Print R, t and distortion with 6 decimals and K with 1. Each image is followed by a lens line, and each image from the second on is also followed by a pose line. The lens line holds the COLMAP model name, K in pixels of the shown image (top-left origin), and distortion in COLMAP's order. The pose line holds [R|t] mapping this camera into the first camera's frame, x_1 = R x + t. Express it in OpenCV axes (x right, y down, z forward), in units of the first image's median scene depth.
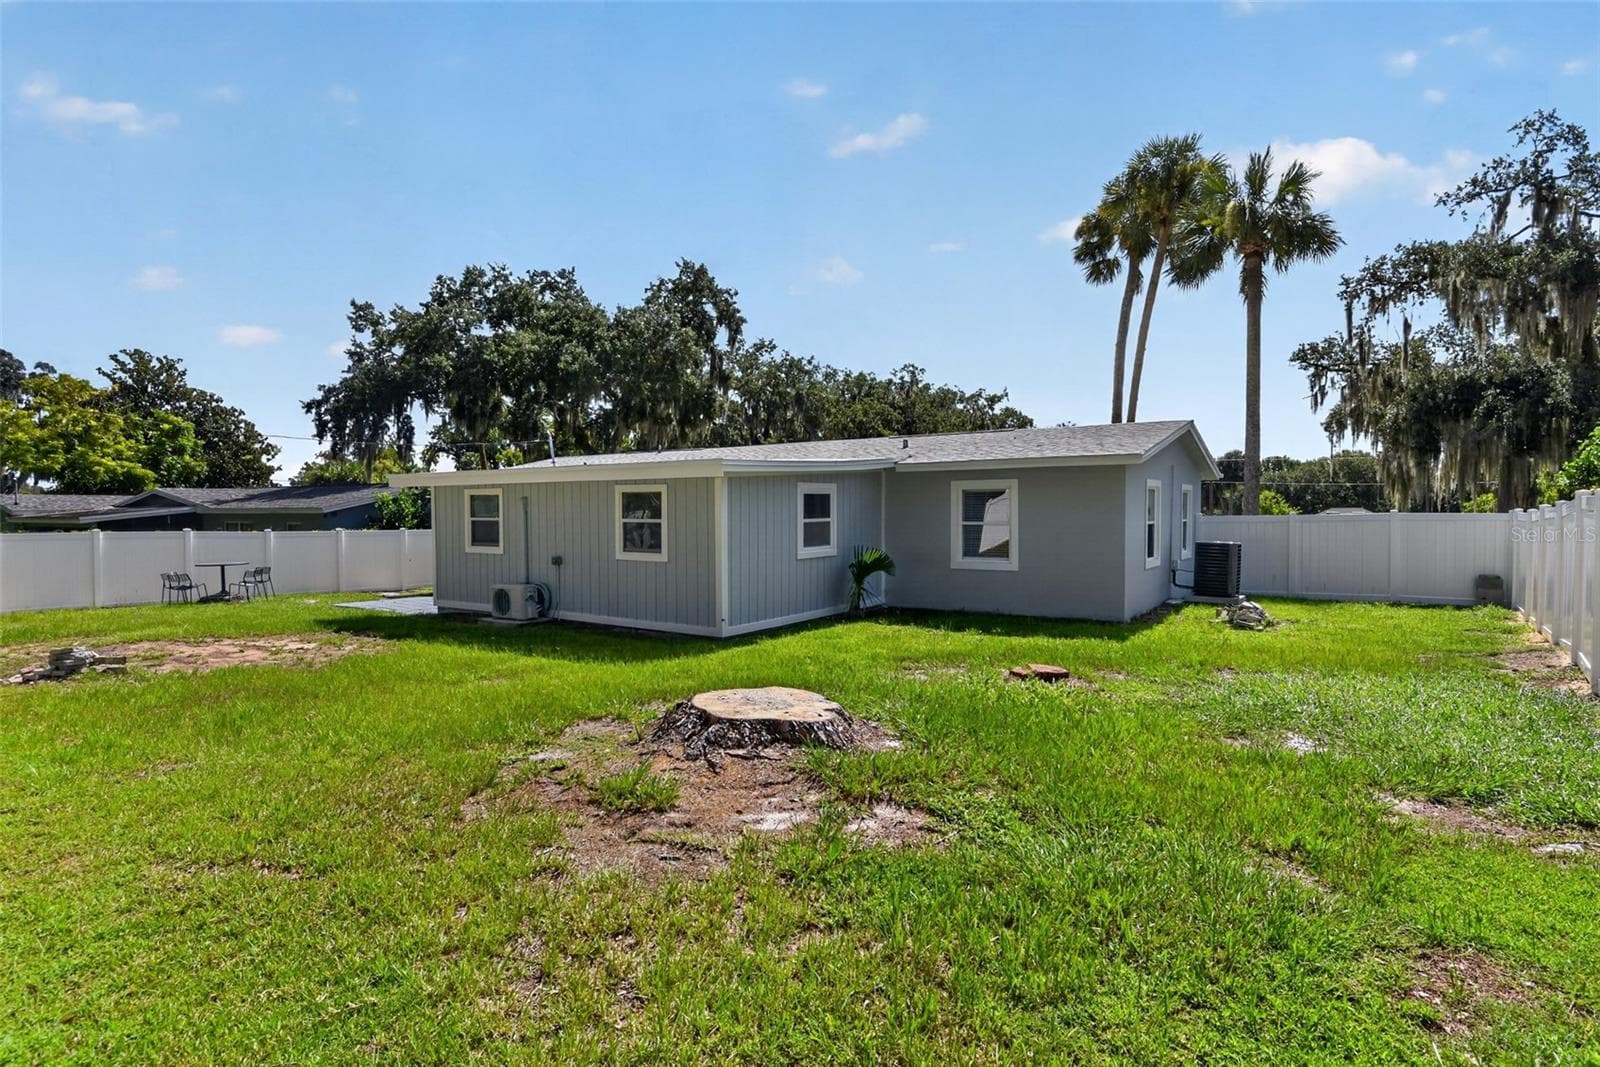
lens RADIAL K [[853.0, 0, 797.4], [0, 853.0, 524.3], [0, 0, 1]] dist [0.021942, -0.033381]
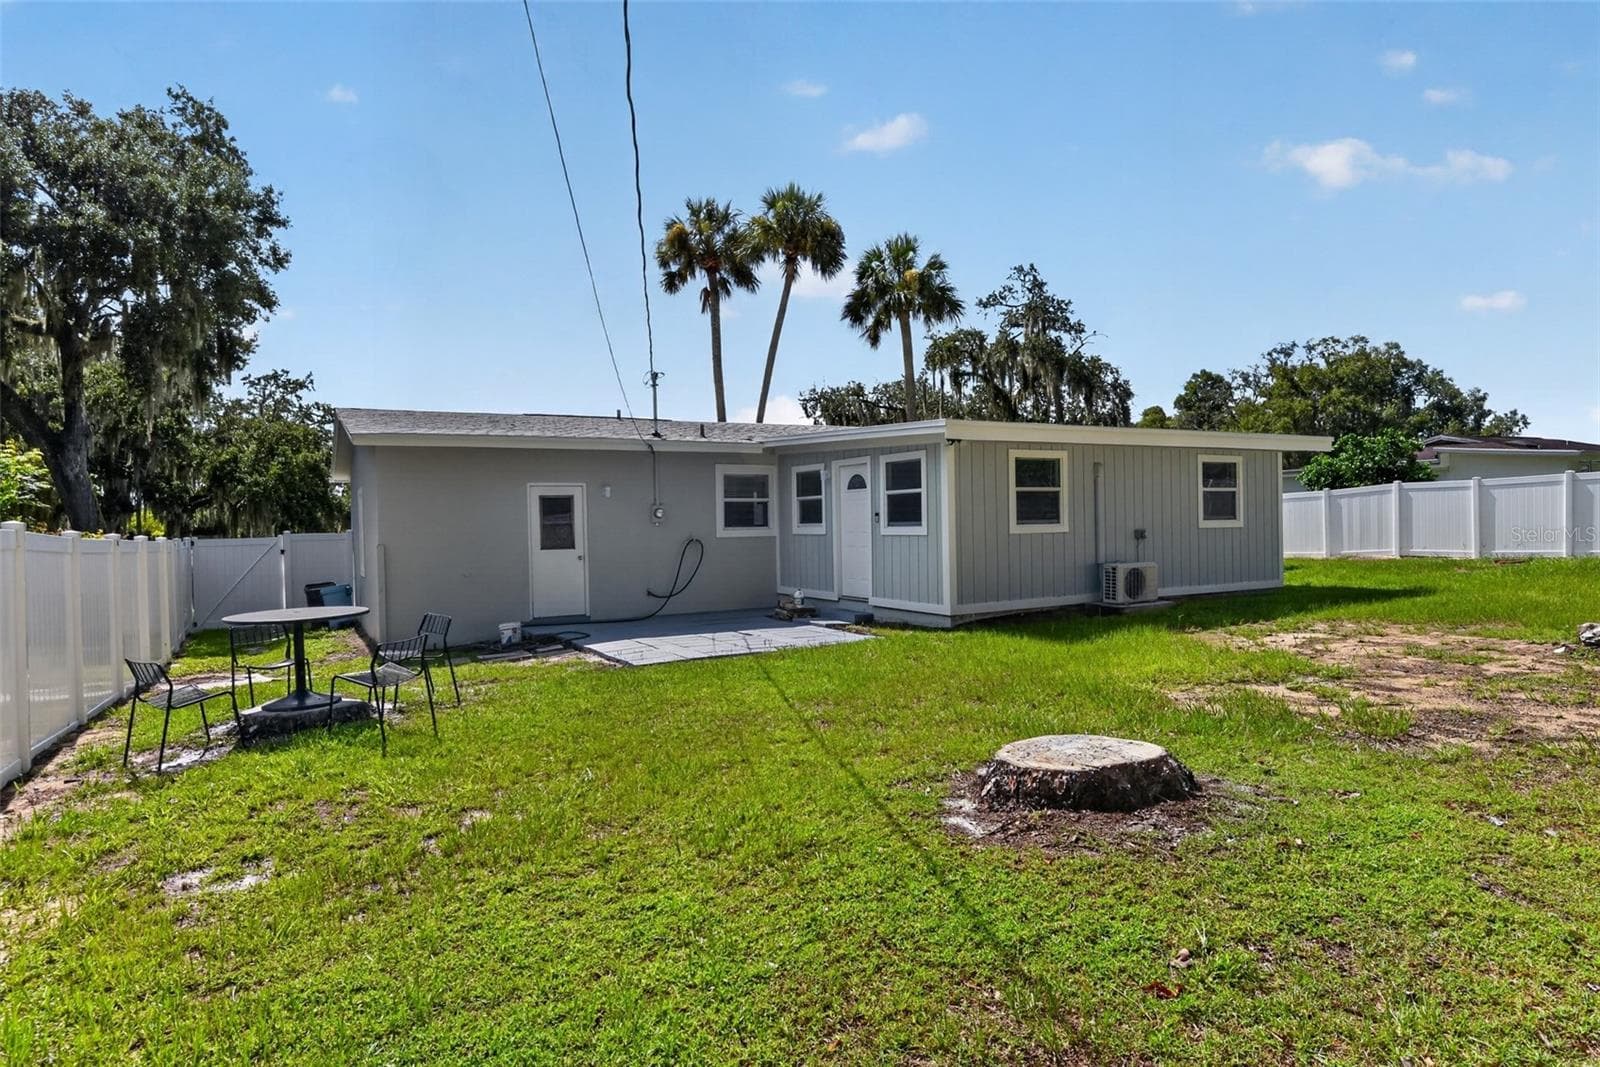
lens RADIAL K [[901.3, 0, 798.5], [0, 901.3, 530.1], [0, 0, 1]] dist [-0.015517, 0.000032]
pose [[0.450777, -0.011055, 0.892568, -1.367882], [0.033457, 0.999430, -0.004518, 0.034228], [-0.892010, 0.031899, 0.450890, 0.963936]]
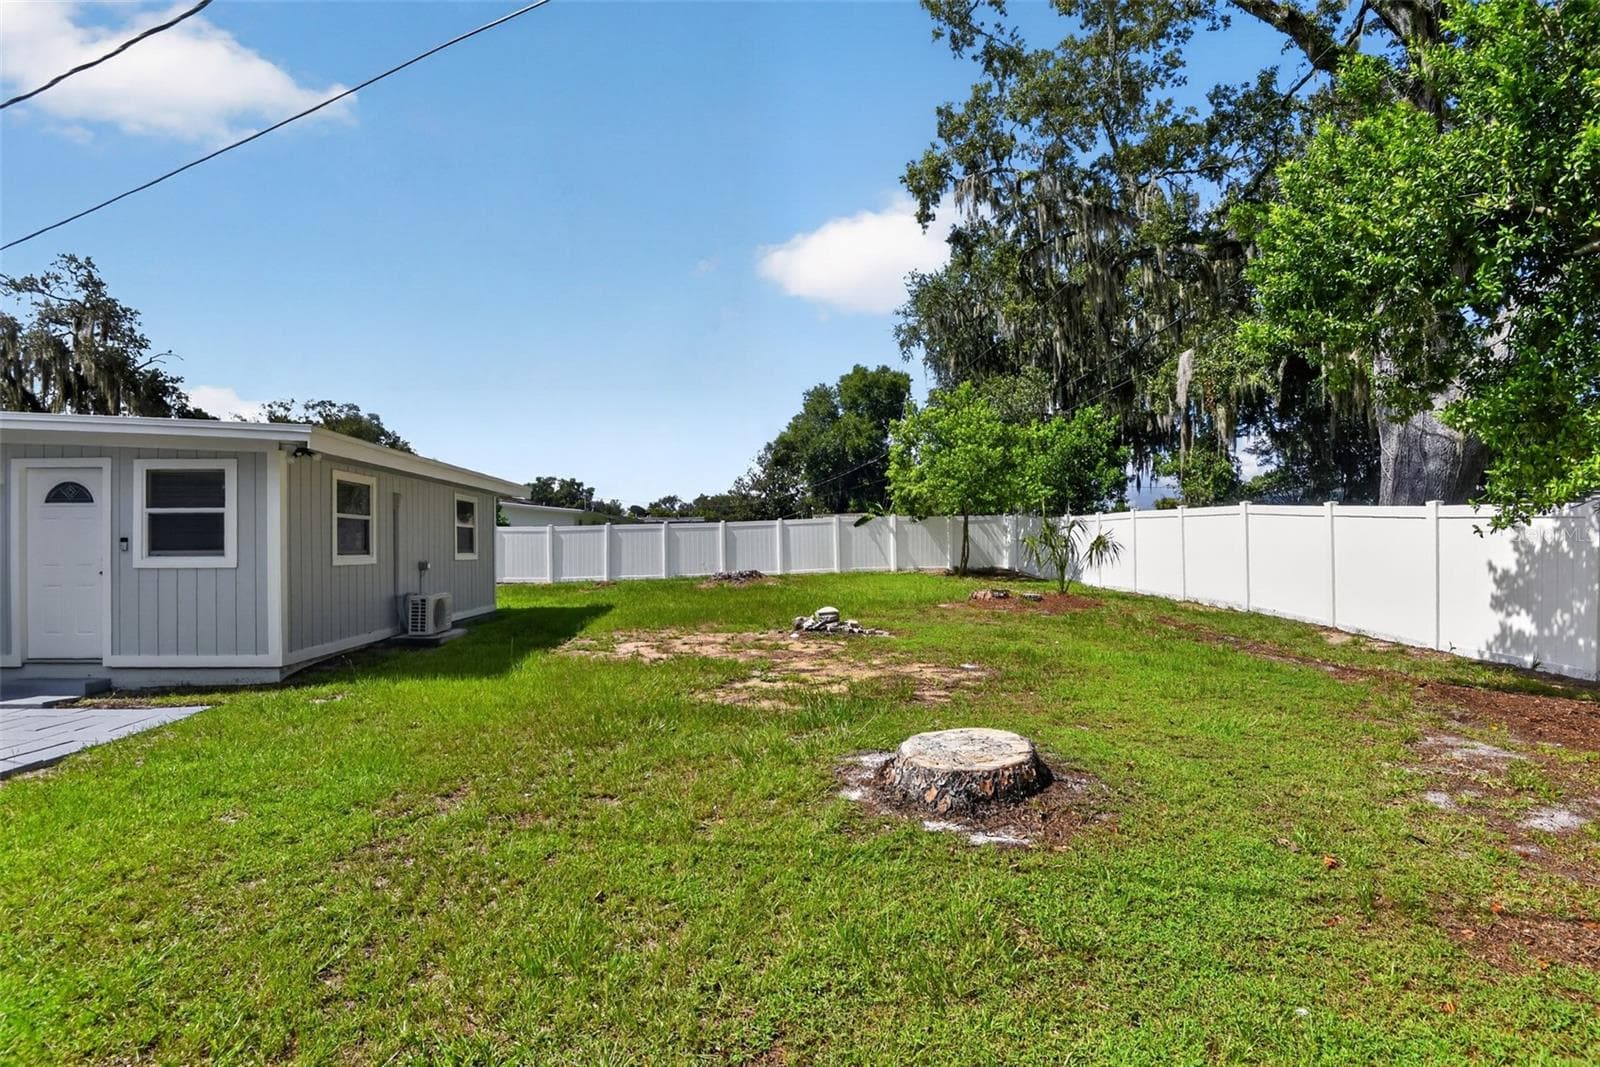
lens RADIAL K [[757.4, 0, 796.4], [0, 757.4, 543.1], [0, 0, 1]] dist [-0.045172, -0.000403]
pose [[-0.627074, 0.013638, 0.778840, -1.228356], [0.024516, 0.999697, 0.002234, 0.029653], [-0.778574, 0.020495, -0.627218, 1.283694]]
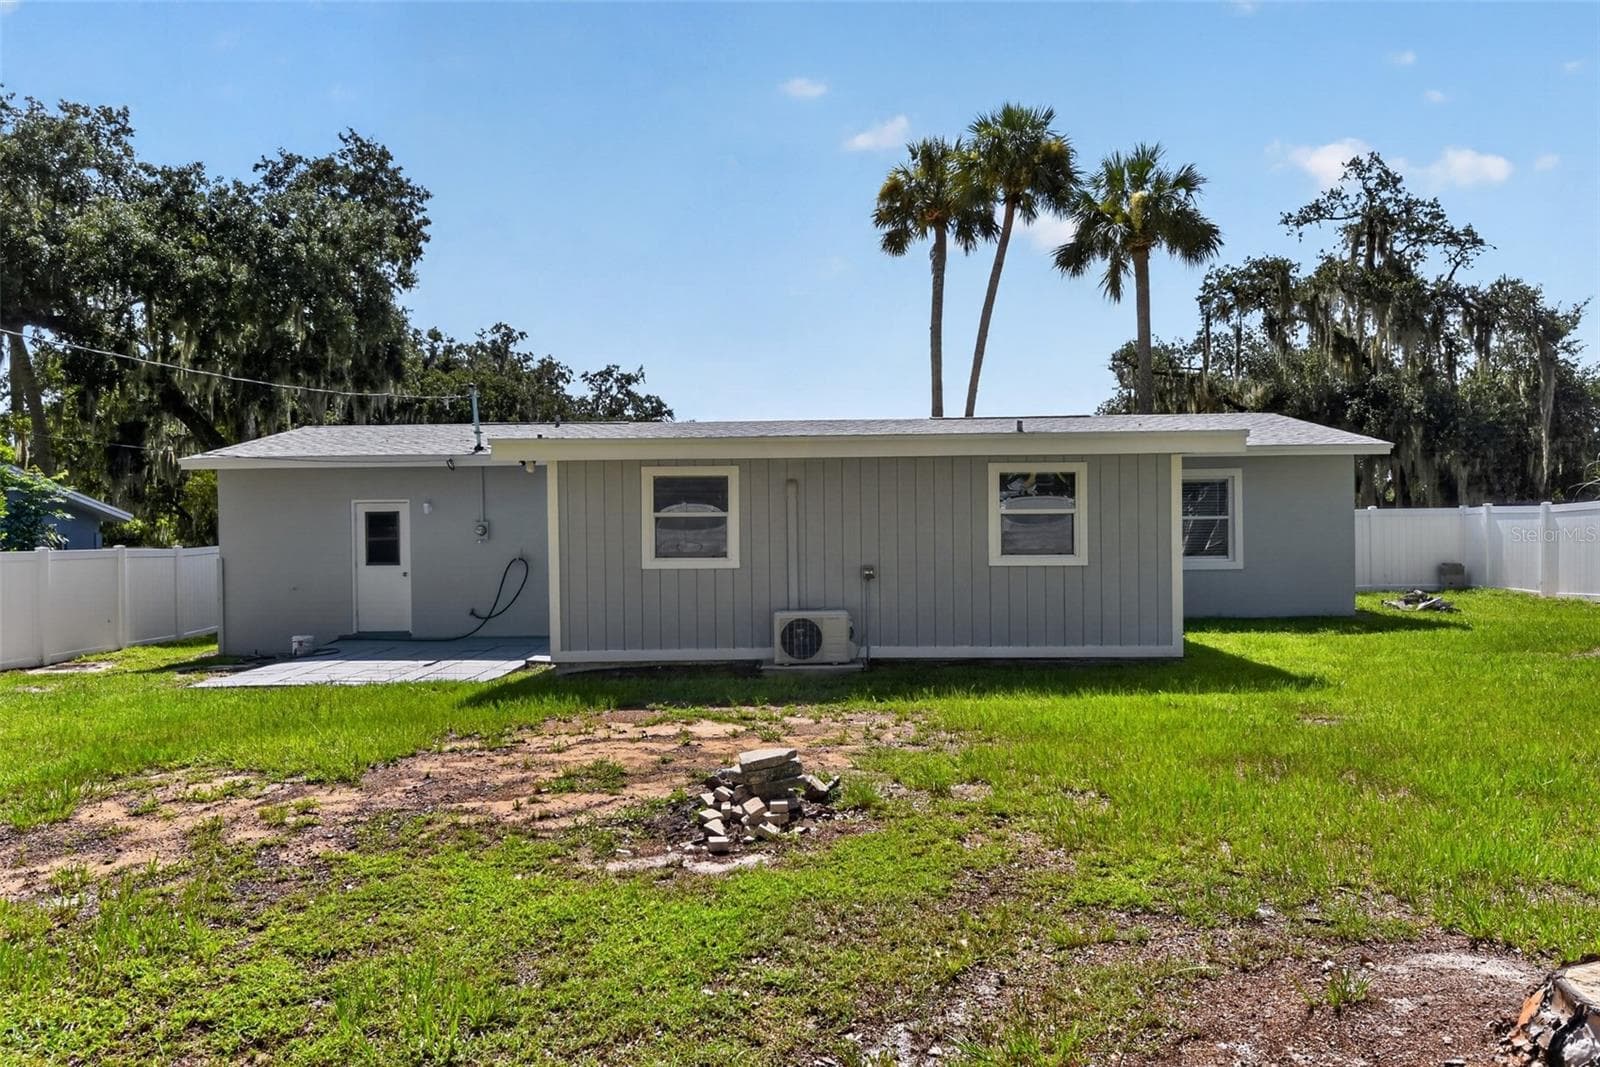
lens RADIAL K [[1065.6, 0, 798.7], [0, 1065.6, 533.1], [0, 0, 1]] dist [0.011014, 0.001386]
pose [[0.837255, -0.010126, 0.546720, -0.825550], [0.014322, 0.999892, -0.003413, 0.015632], [-0.546626, 0.010688, 0.837309, 0.353714]]
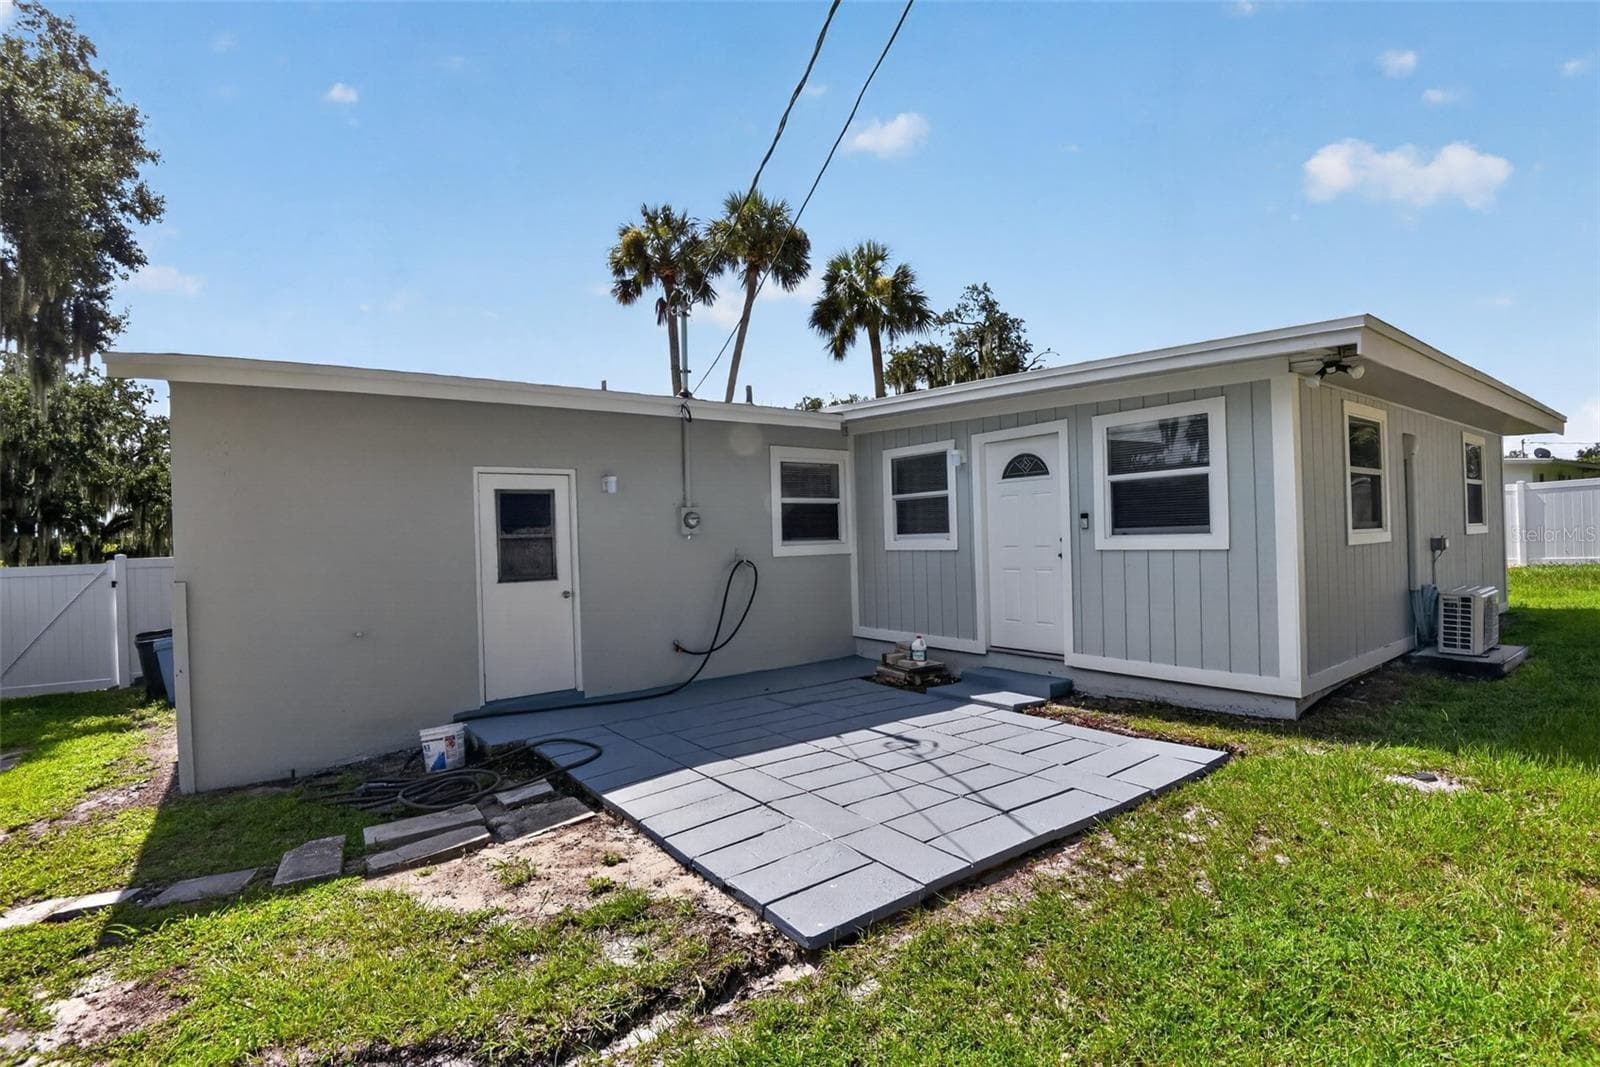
lens RADIAL K [[736.7, 0, 793.0], [0, 736.7, 541.0], [0, 0, 1]] dist [-0.040889, -0.000803]
pose [[0.339848, -0.008951, 0.940438, -0.958065], [0.045208, 0.998954, -0.006829, 0.026580], [-0.939393, 0.044836, 0.339897, 1.354832]]
